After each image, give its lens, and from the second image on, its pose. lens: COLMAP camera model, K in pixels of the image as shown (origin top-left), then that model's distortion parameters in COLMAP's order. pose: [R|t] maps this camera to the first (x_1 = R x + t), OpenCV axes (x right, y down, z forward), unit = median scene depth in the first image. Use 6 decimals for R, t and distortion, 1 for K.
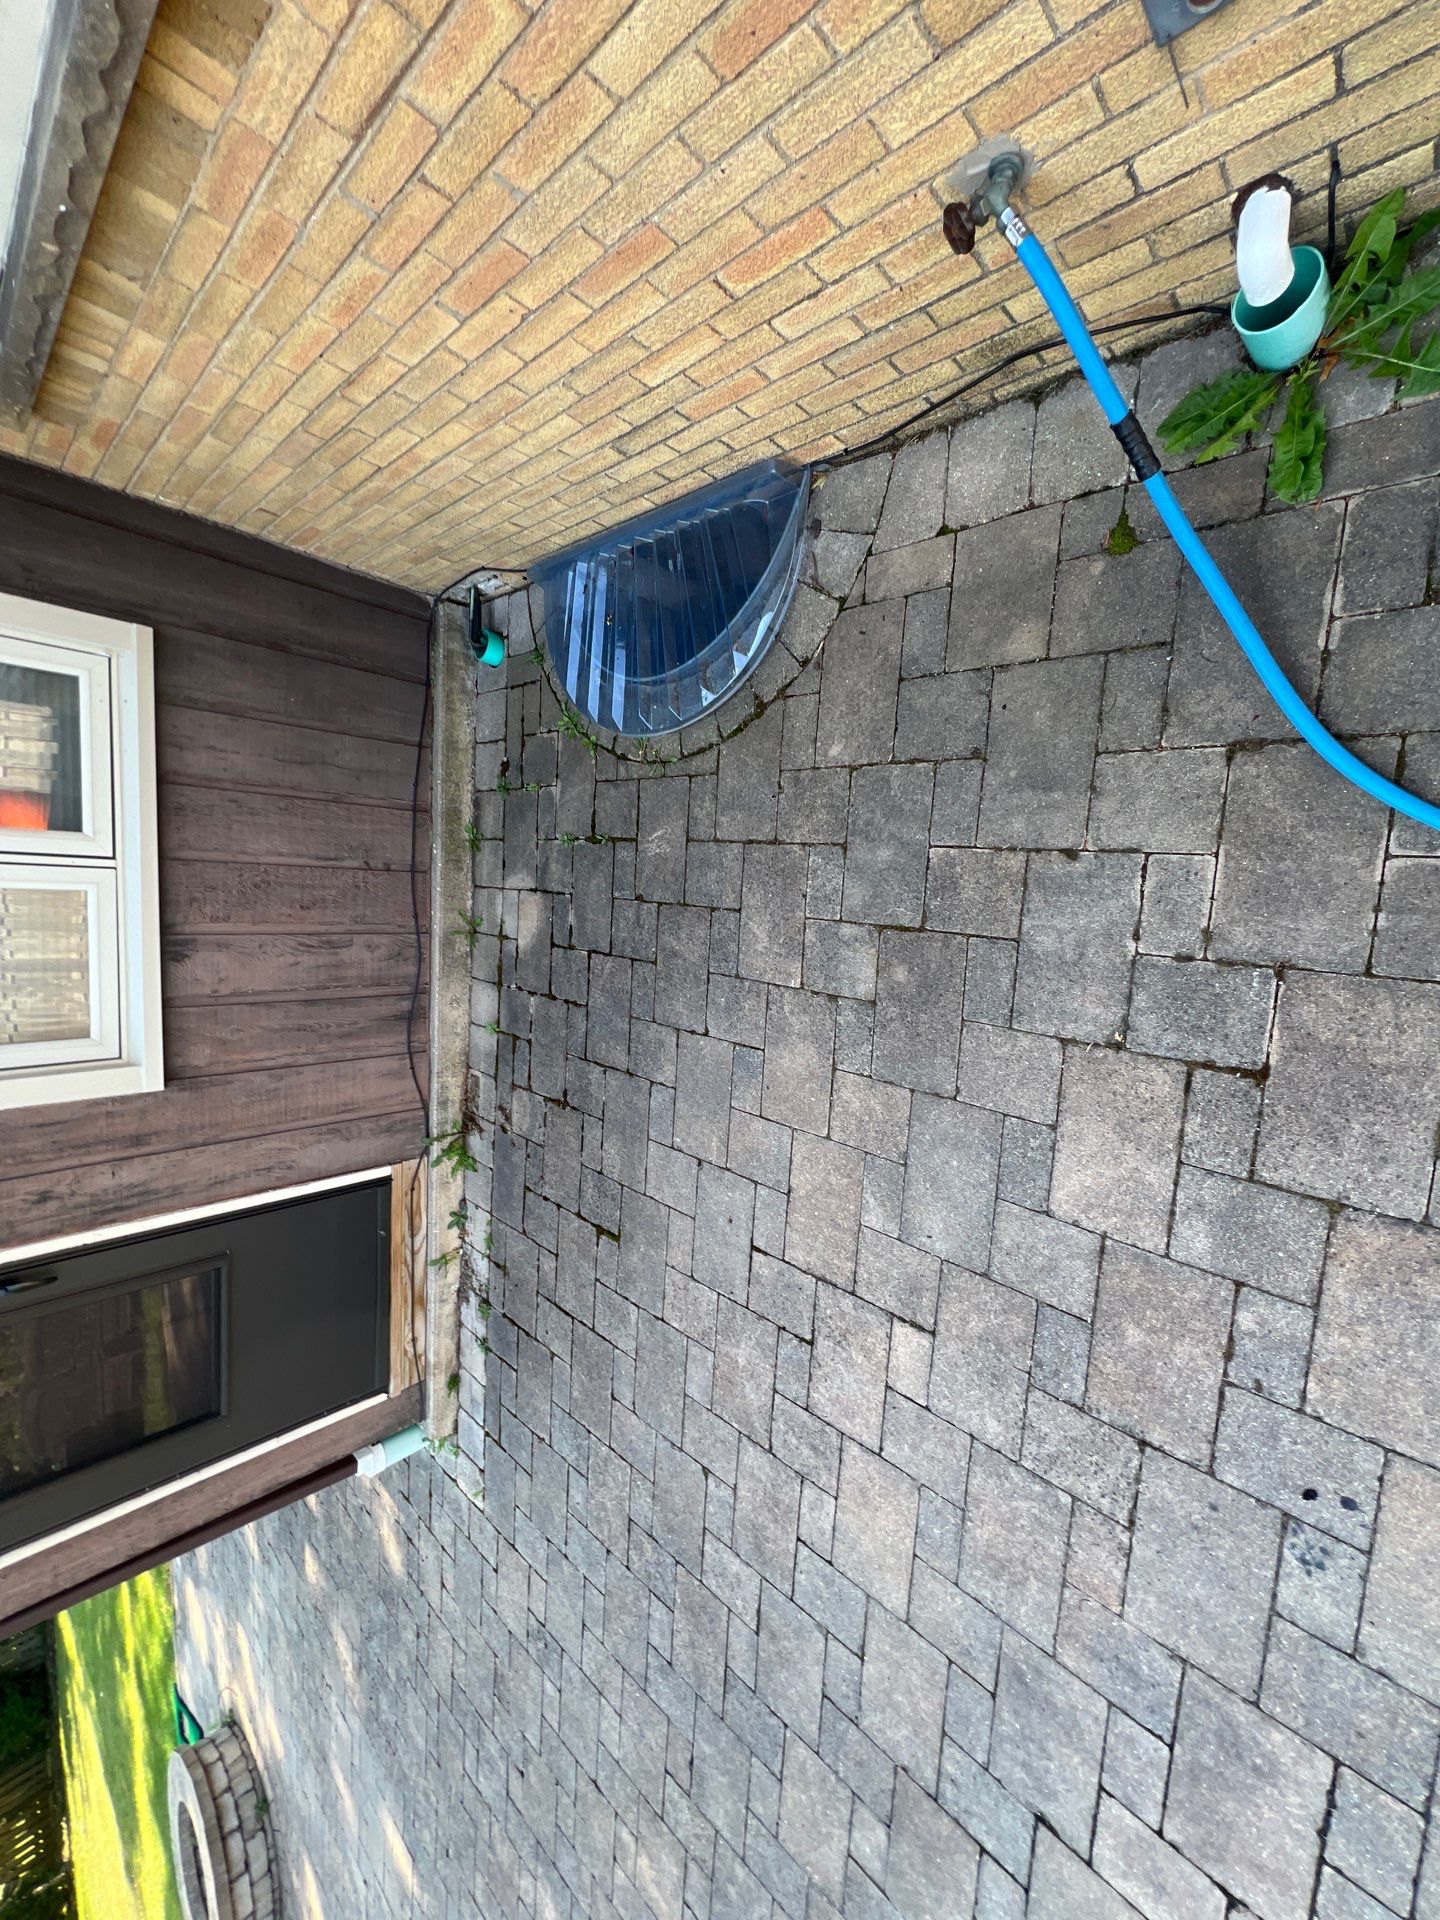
lens RADIAL K [[767.0, 0, 726.3], [0, 767.0, 960.8], [0, 0, 1]] dist [0.000394, -0.000461]
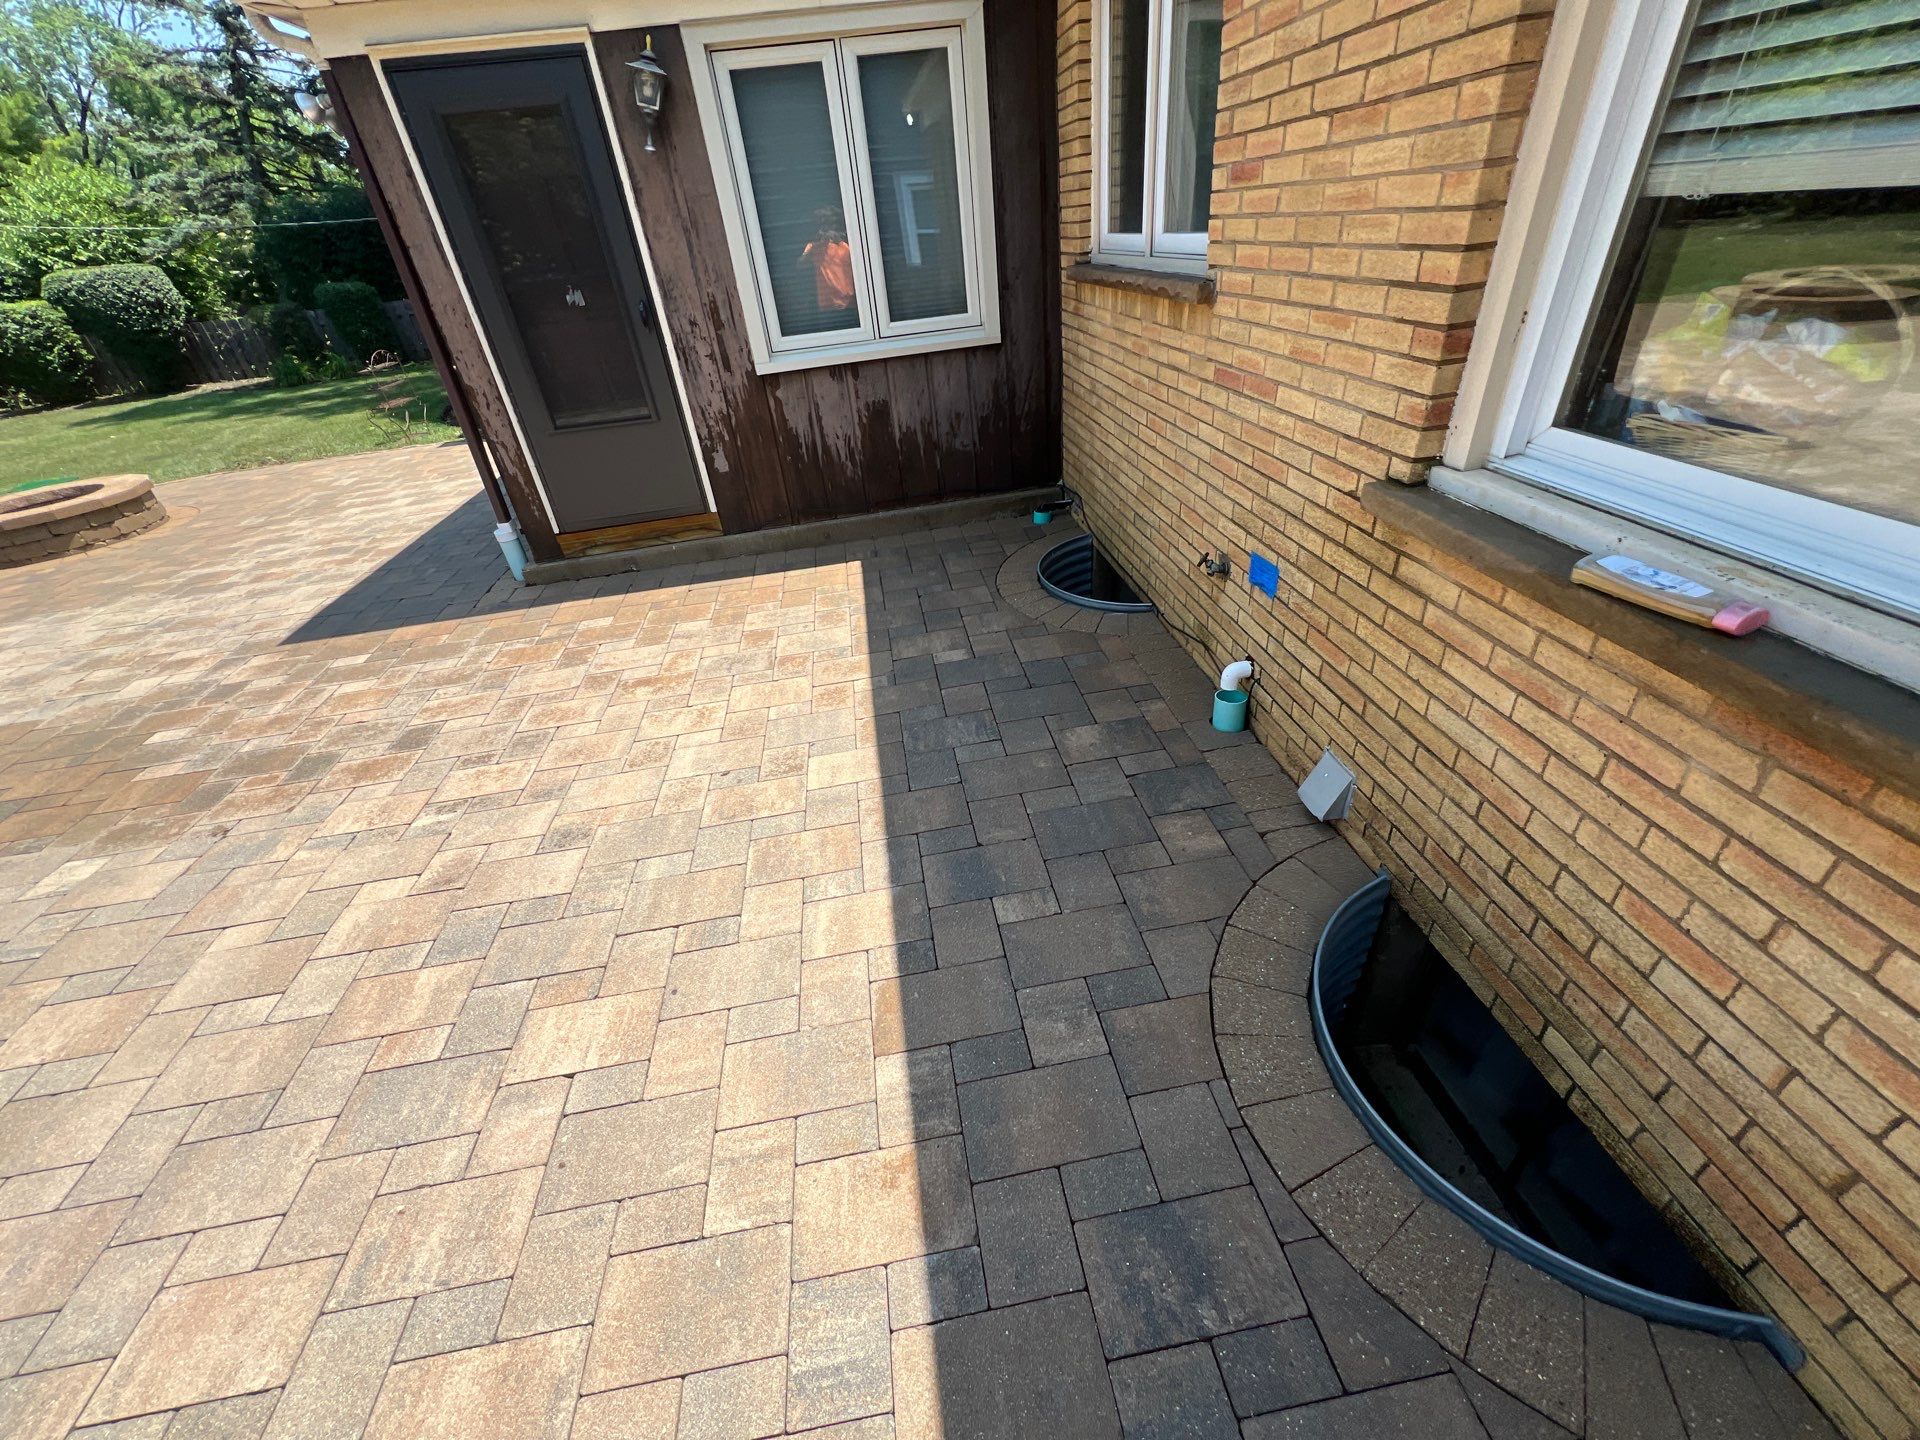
lens RADIAL K [[767.0, 0, 960.2], [0, 767.0, 723.6], [0, 0, 1]] dist [0.000394, -0.000461]
pose [[0.230348, 0.946201, -0.227252, 0.445826], [-0.964393, 0.190788, -0.183157, 0.157829], [-0.129947, 0.261350, 0.956457, -0.454022]]
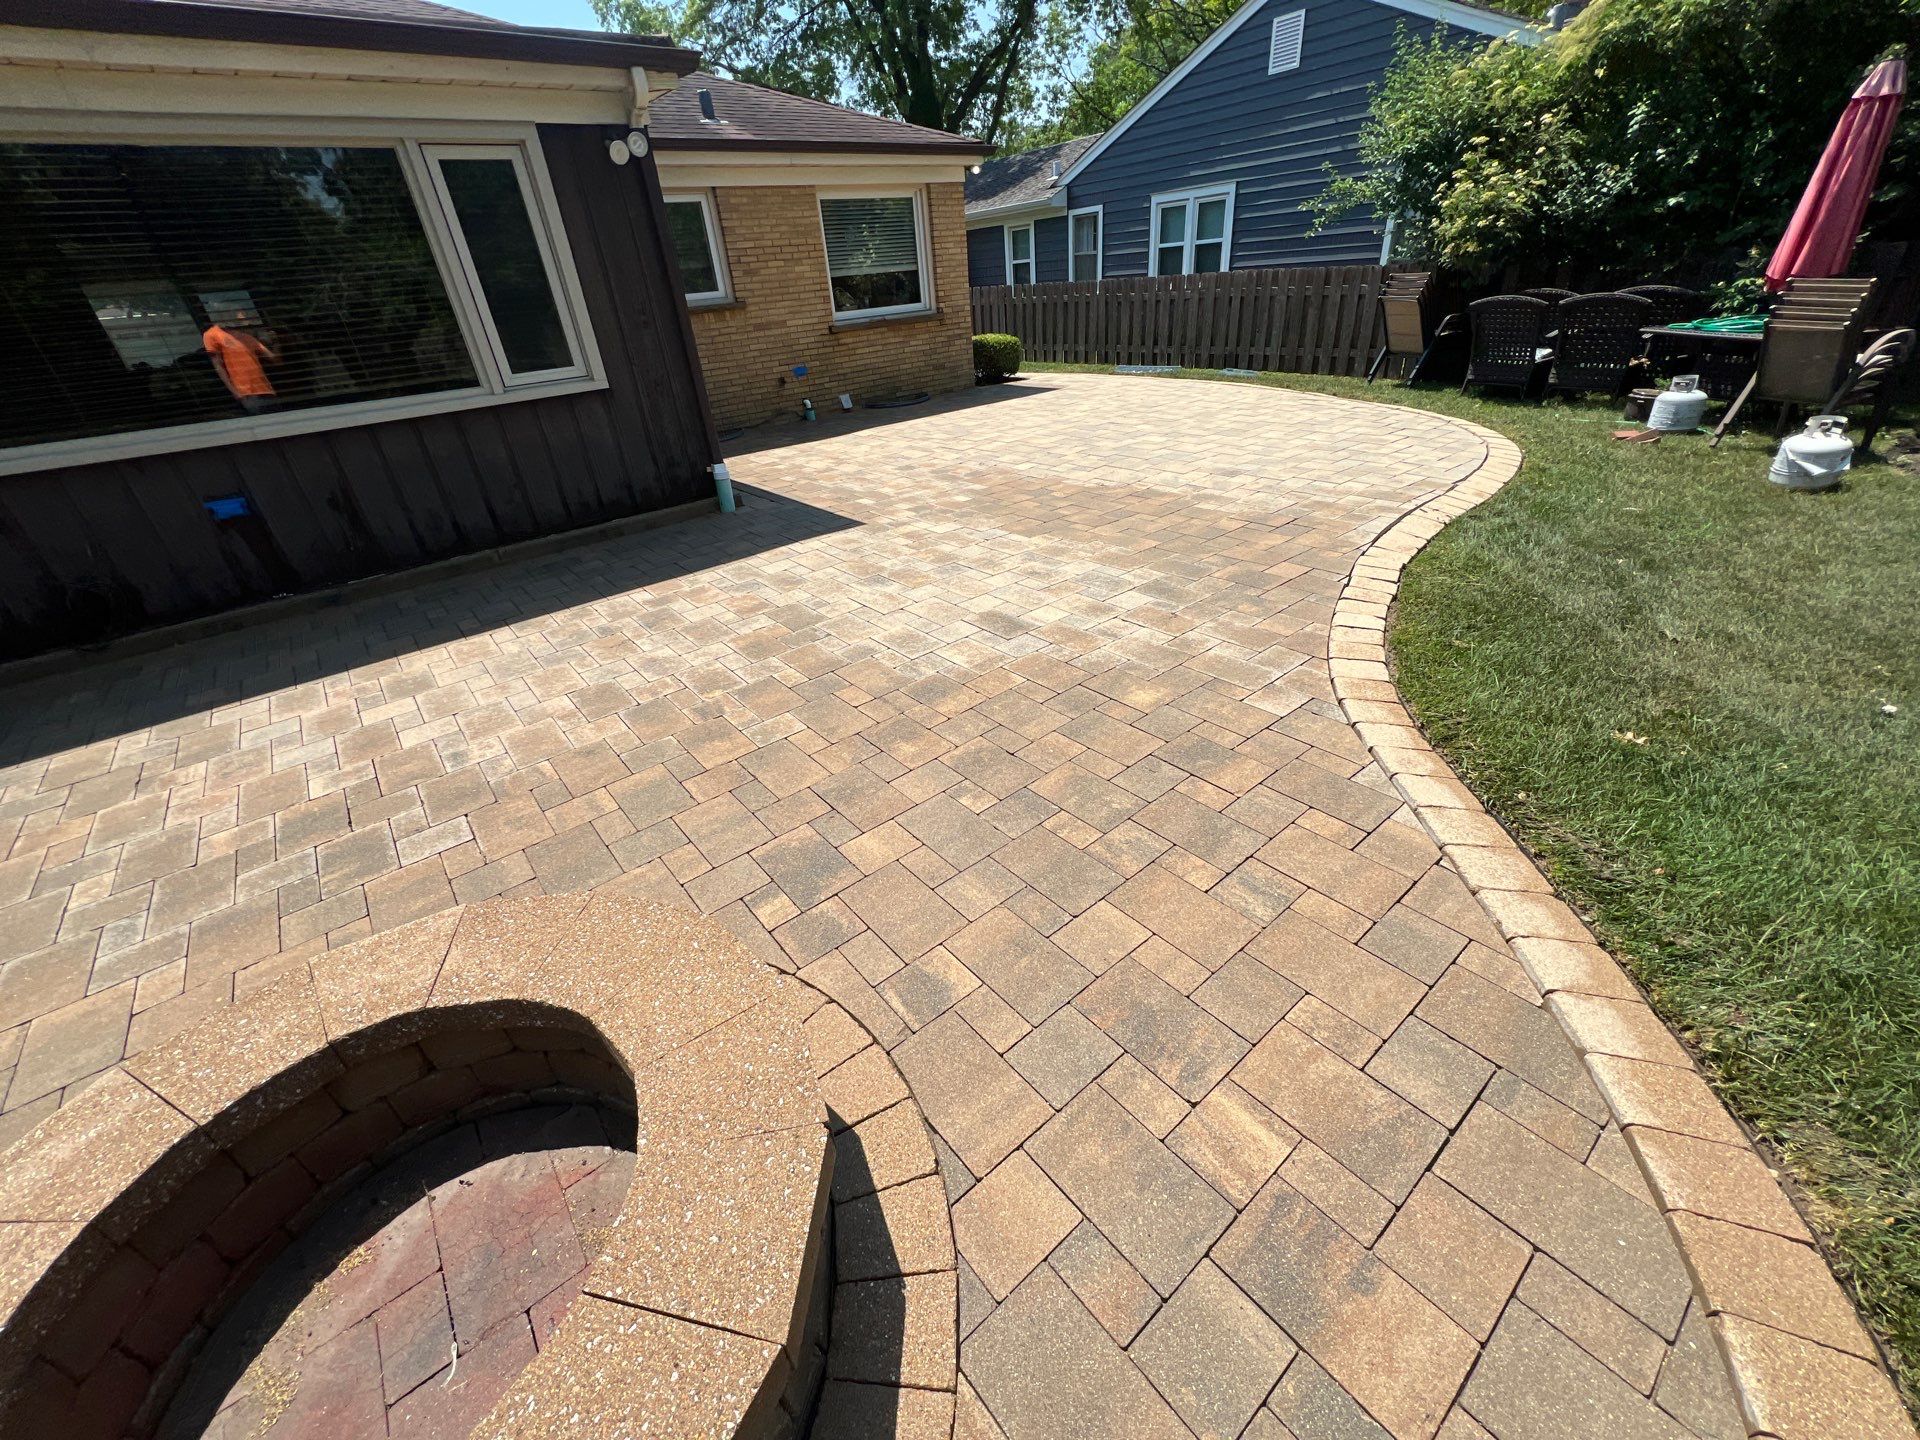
lens RADIAL K [[767.0, 0, 956.7], [0, 767.0, 720.3], [0, 0, 1]] dist [0.000394, -0.000461]
pose [[0.572907, 0.294072, 0.765049, -1.483222], [0.713225, 0.281042, -0.642126, 2.598198], [-0.403842, 0.913530, -0.048729, 1.499500]]
